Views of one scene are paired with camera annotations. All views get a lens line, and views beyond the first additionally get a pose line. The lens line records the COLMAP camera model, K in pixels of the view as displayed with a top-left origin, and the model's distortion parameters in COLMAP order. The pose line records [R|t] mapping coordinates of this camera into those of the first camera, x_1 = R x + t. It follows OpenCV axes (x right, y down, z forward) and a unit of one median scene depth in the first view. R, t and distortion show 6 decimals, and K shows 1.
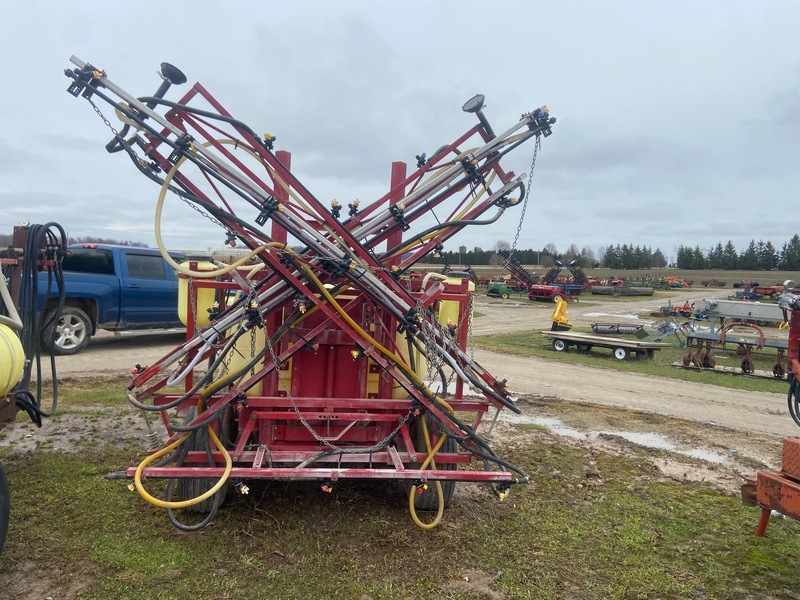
lens RADIAL K [[603.3, 0, 389.2], [0, 603.3, 297.4], [0, 0, 1]] dist [0.118847, -0.137077]
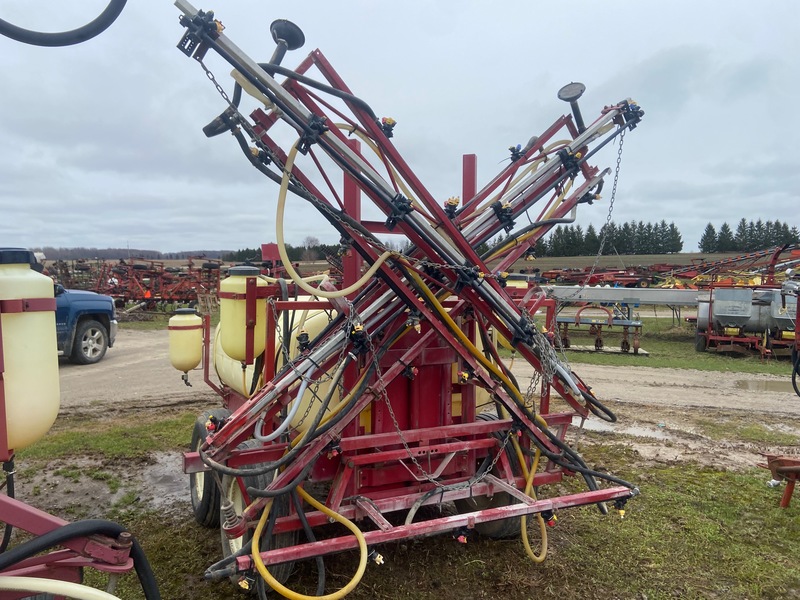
lens RADIAL K [[605.5, 0, 399.5], [0, 605.5, 290.0], [0, 0, 1]] dist [0.121015, -0.145291]
pose [[0.949313, -0.051929, 0.310013, -0.402038], [0.053623, 0.998557, 0.003062, -0.035259], [-0.309724, 0.013717, 0.950727, 0.198266]]
